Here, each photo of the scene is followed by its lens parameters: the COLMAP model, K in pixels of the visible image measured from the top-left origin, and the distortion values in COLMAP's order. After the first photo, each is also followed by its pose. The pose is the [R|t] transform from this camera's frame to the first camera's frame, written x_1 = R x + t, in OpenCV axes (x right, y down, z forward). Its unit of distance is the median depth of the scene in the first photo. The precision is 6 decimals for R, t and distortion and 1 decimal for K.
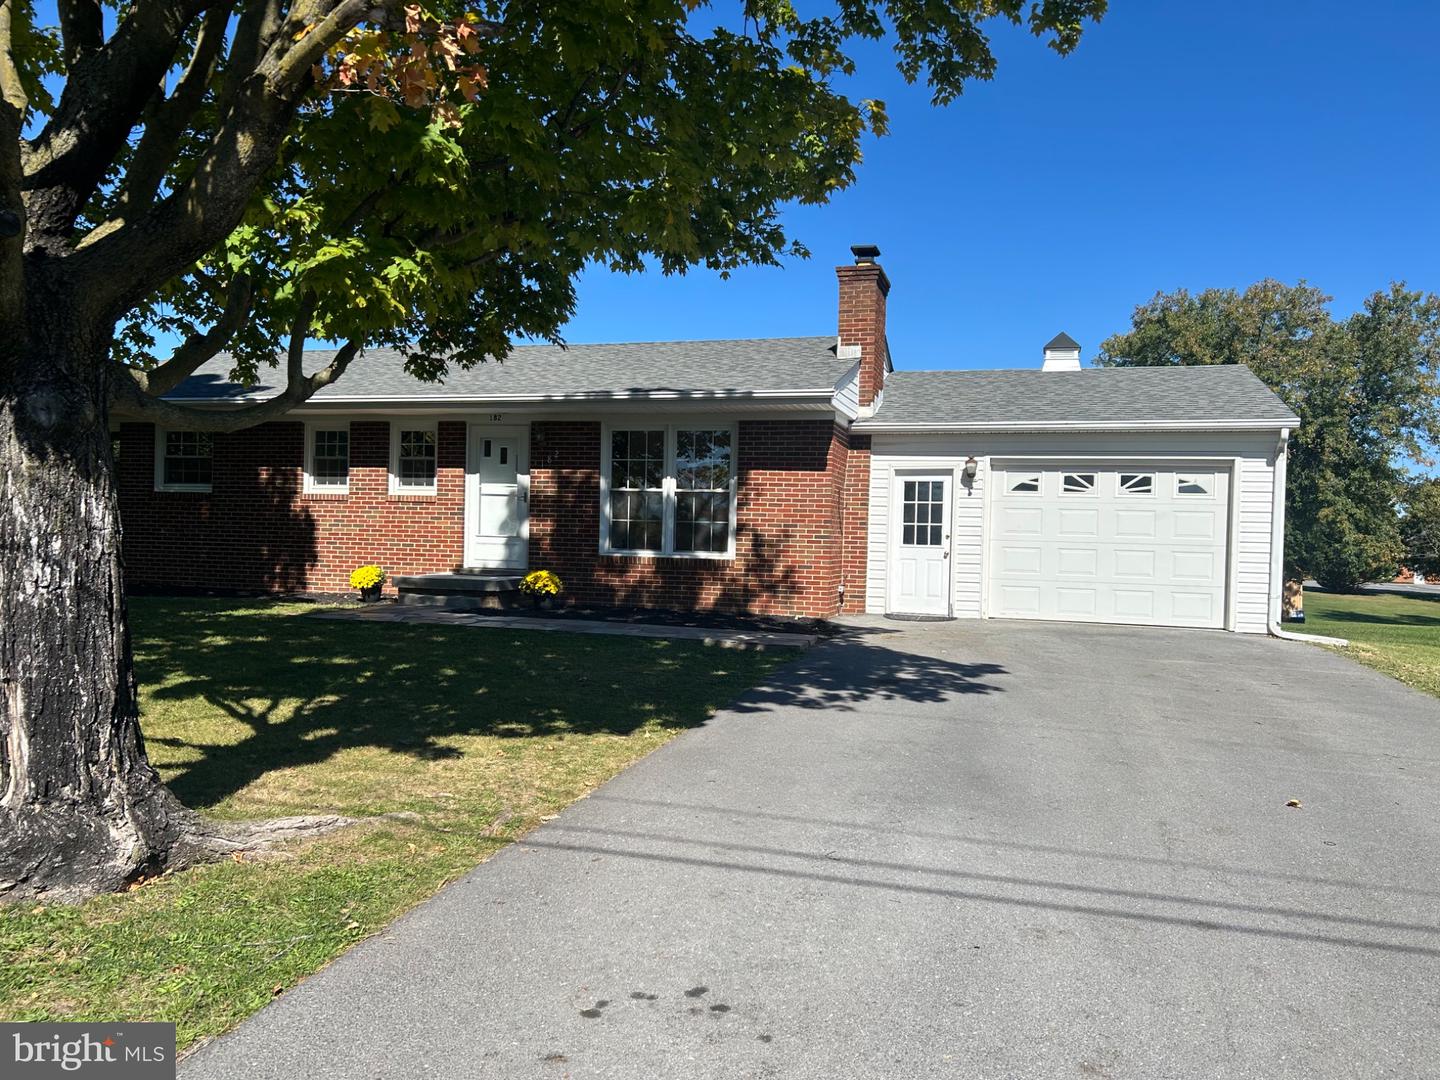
lens RADIAL K [[1081.9, 0, 715.6], [0, 1081.9, 533.1], [0, 0, 1]] dist [0.062654, -0.067087]
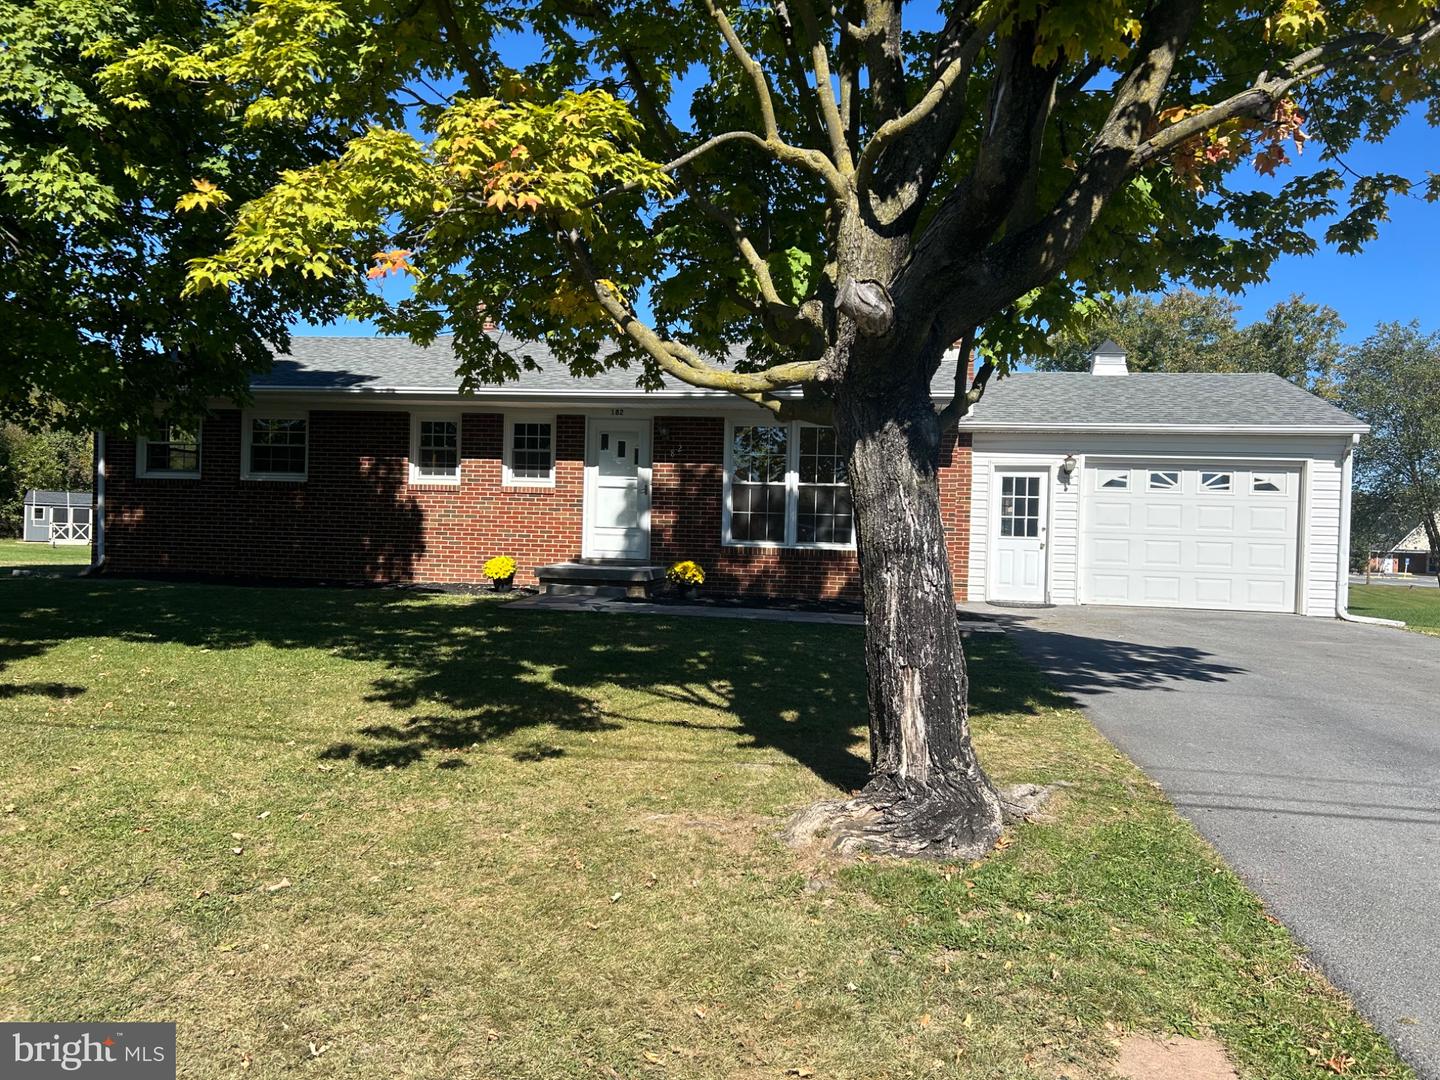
lens RADIAL K [[1081.9, 0, 715.6], [0, 1081.9, 533.1], [0, 0, 1]] dist [0.062654, -0.067087]
pose [[0.991674, 0.002375, 0.128751, -0.247716], [-0.003524, 0.999956, 0.008700, -0.001059], [-0.128725, -0.009082, 0.991639, -0.025441]]
